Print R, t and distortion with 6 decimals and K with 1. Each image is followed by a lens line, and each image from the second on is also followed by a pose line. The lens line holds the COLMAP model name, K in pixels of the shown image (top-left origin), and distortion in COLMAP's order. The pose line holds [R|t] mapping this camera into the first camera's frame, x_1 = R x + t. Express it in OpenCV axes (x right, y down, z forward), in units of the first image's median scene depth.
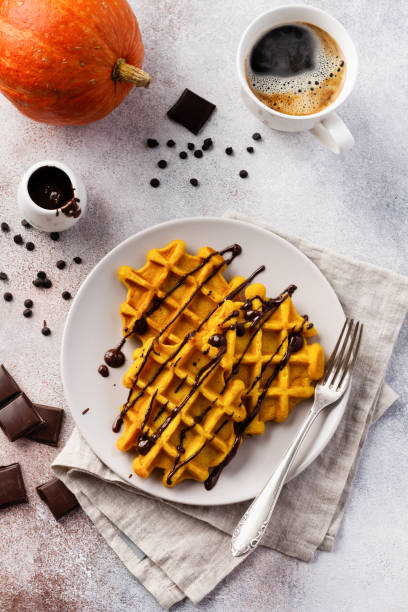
lens RADIAL K [[1481.2, 0, 204.0], [0, 1481.2, 306.0], [0, 0, 1]] dist [0.009176, 0.380201]
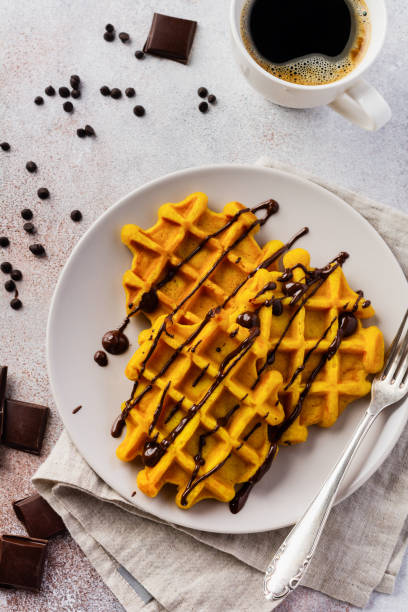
lens RADIAL K [[1481.2, 0, 204.0], [0, 1481.2, 306.0], [0, 0, 1]] dist [0.009176, 0.380201]
pose [[0.999933, 0.011412, -0.001868, -0.012510], [-0.011450, 0.999698, -0.021753, 0.032672], [0.001619, 0.021773, 0.999762, 0.221788]]
